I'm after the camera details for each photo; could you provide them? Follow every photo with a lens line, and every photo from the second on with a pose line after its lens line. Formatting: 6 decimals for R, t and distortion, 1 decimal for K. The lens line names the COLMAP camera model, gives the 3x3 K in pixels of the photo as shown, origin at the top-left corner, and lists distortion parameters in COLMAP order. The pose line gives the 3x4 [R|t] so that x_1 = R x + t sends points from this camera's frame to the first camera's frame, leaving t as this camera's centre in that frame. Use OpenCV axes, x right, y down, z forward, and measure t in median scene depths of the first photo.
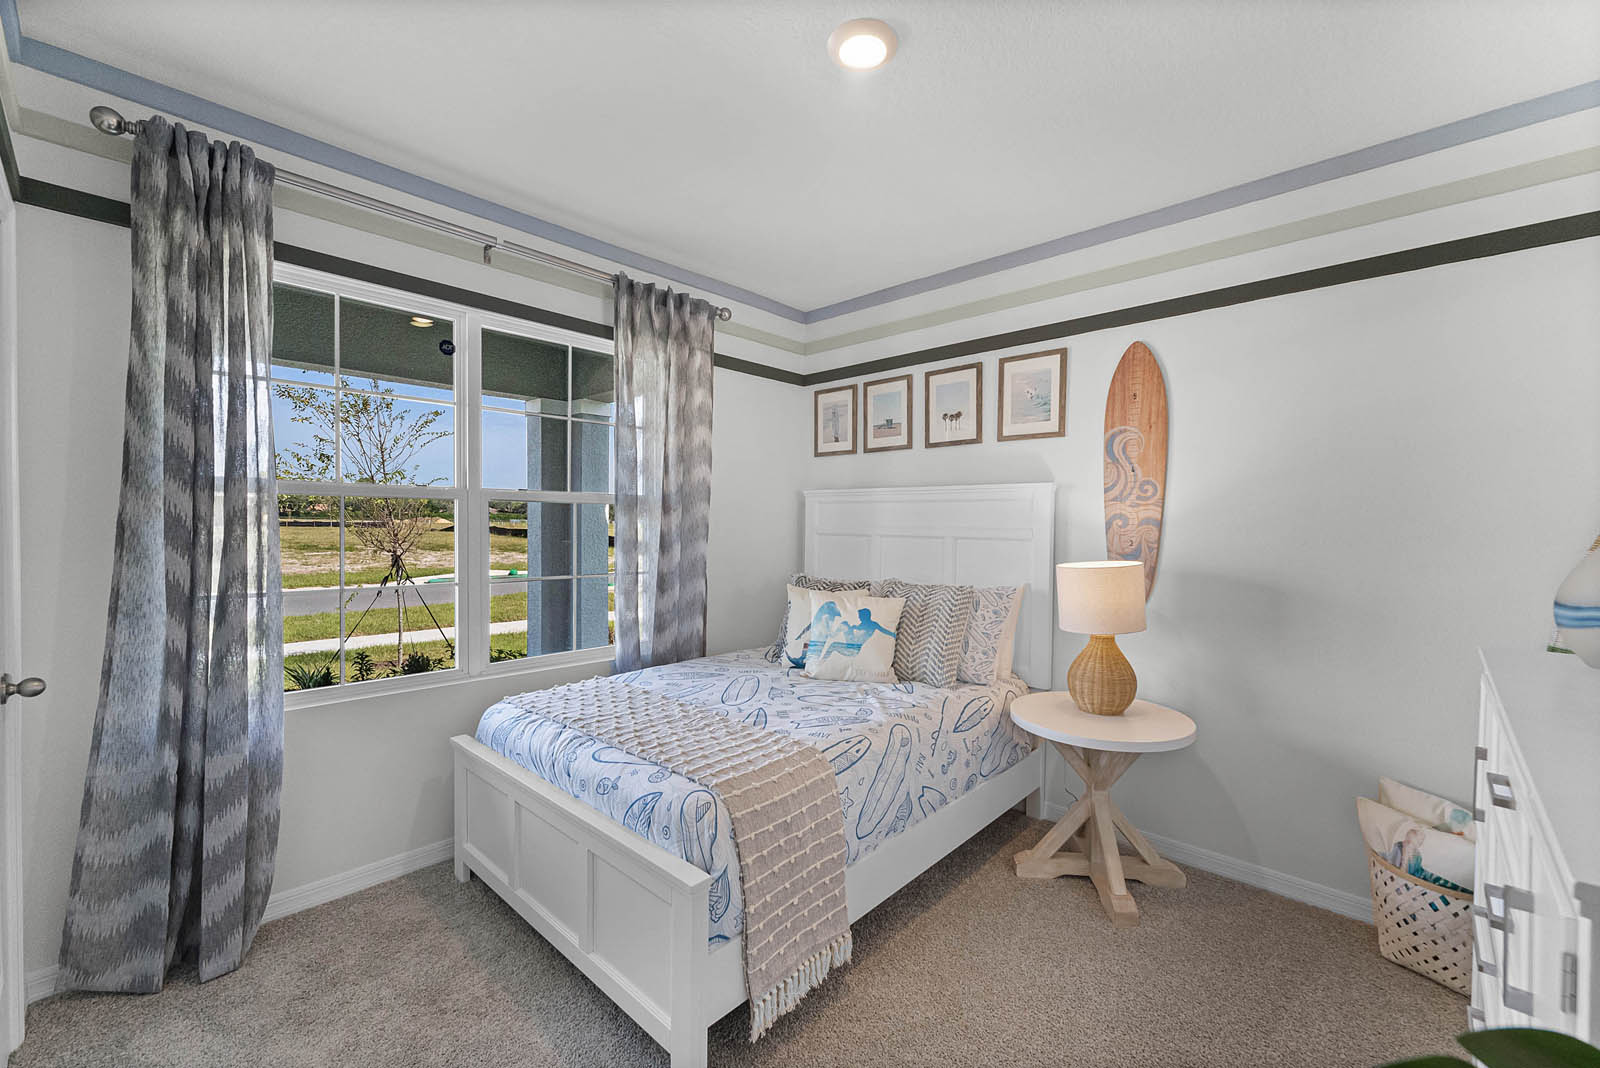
lens RADIAL K [[655.2, 0, 796.4], [0, 655.2, 530.7], [0, 0, 1]] dist [0.002497, -0.001215]
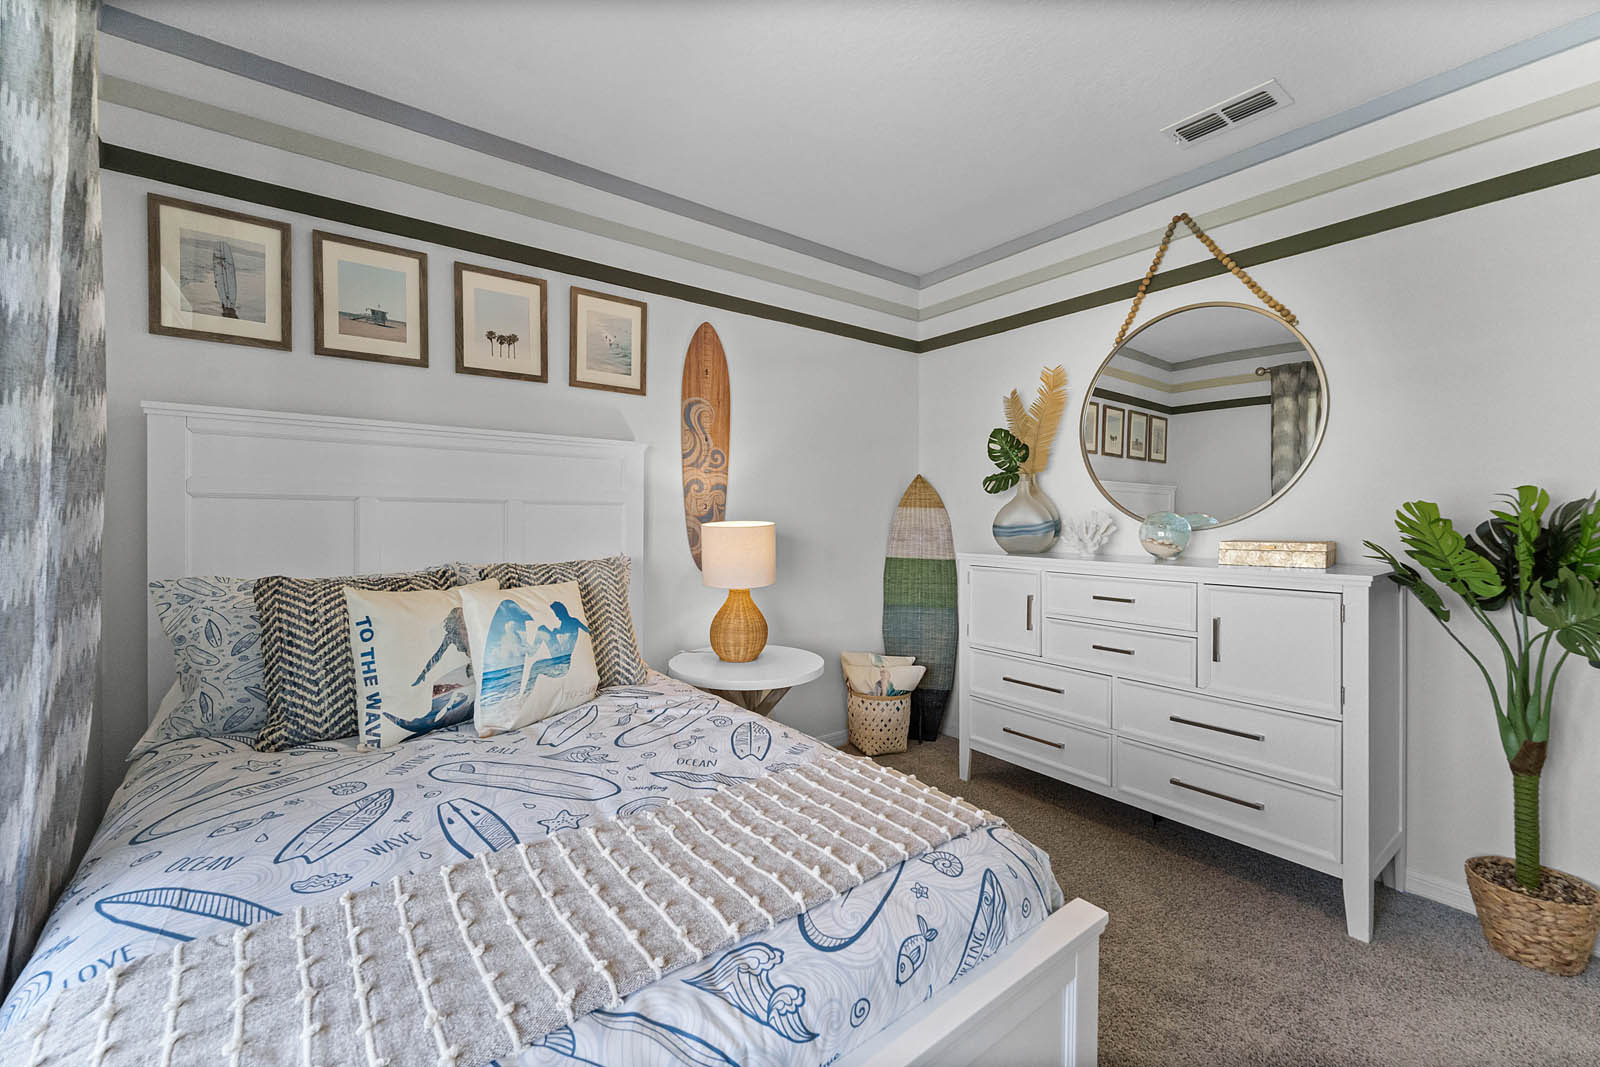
lens RADIAL K [[655.2, 0, 794.6], [0, 655.2, 525.3], [0, 0, 1]] dist [0.002497, -0.001215]
pose [[0.154427, -0.021515, 0.987770, -0.519656], [0.005892, 0.999765, 0.020855, 0.027340], [-0.987987, 0.002599, 0.154517, 0.651828]]
